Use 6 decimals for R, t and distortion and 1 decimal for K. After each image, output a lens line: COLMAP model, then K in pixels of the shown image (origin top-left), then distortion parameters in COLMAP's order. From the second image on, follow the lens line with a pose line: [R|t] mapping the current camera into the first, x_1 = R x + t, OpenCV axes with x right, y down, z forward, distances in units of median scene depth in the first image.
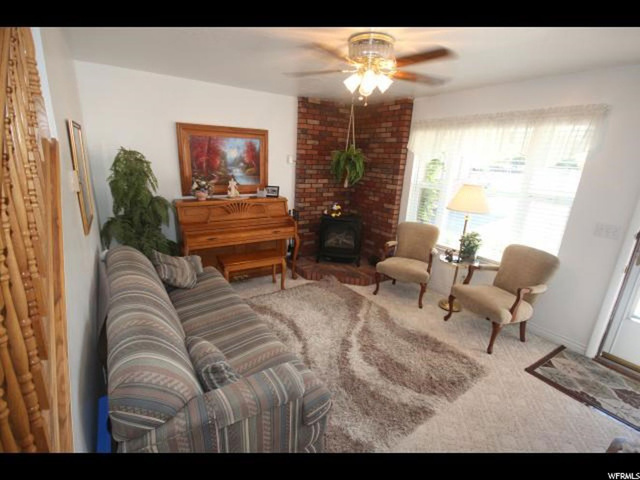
lens RADIAL K [[294.4, 0, 322.4], [0, 294.4, 241.6], [0, 0, 1]] dist [0.000444, -0.001602]
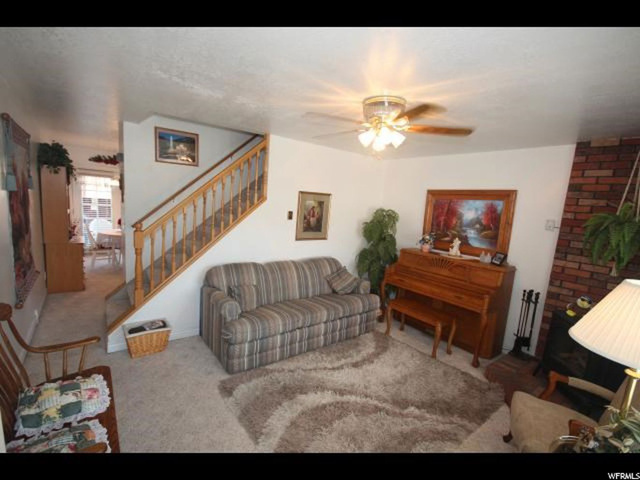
lens RADIAL K [[294.4, 0, 320.1], [0, 294.4, 244.1], [0, 0, 1]] dist [0.000444, -0.001602]
pose [[0.084796, 0.094267, -0.991929, 0.638410], [-0.350457, 0.934727, 0.058871, -0.083220], [0.932732, 0.342637, 0.112298, 0.432249]]
